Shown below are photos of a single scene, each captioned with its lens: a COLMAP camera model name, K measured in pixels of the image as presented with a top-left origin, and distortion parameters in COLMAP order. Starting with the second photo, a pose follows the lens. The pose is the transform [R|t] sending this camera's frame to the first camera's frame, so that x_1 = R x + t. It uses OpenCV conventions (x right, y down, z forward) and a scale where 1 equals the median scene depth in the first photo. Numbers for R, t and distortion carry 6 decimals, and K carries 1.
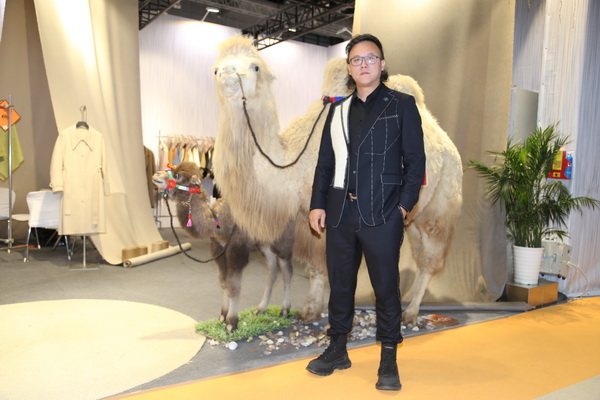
lens RADIAL K [[538.8, 0, 299.9], [0, 538.8, 199.8], [0, 0, 1]] dist [-0.057659, -0.003166]
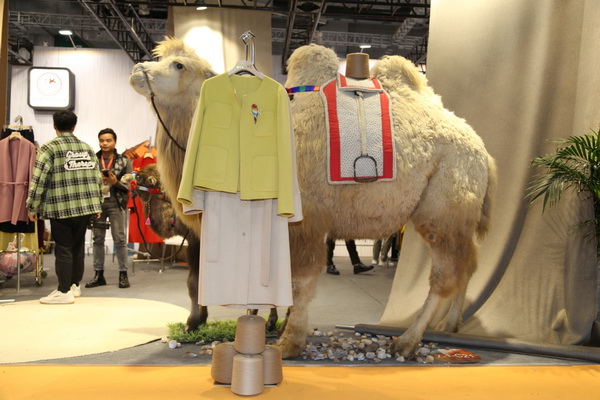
lens RADIAL K [[507.9, 0, 300.0], [0, 507.9, 200.5], [0, 0, 1]] dist [-0.043107, -0.002233]
pose [[0.853385, -0.034984, -0.520106, 0.436372], [-0.014650, 0.995742, -0.091014, 0.067616], [0.521075, 0.085289, 0.849239, 0.233197]]
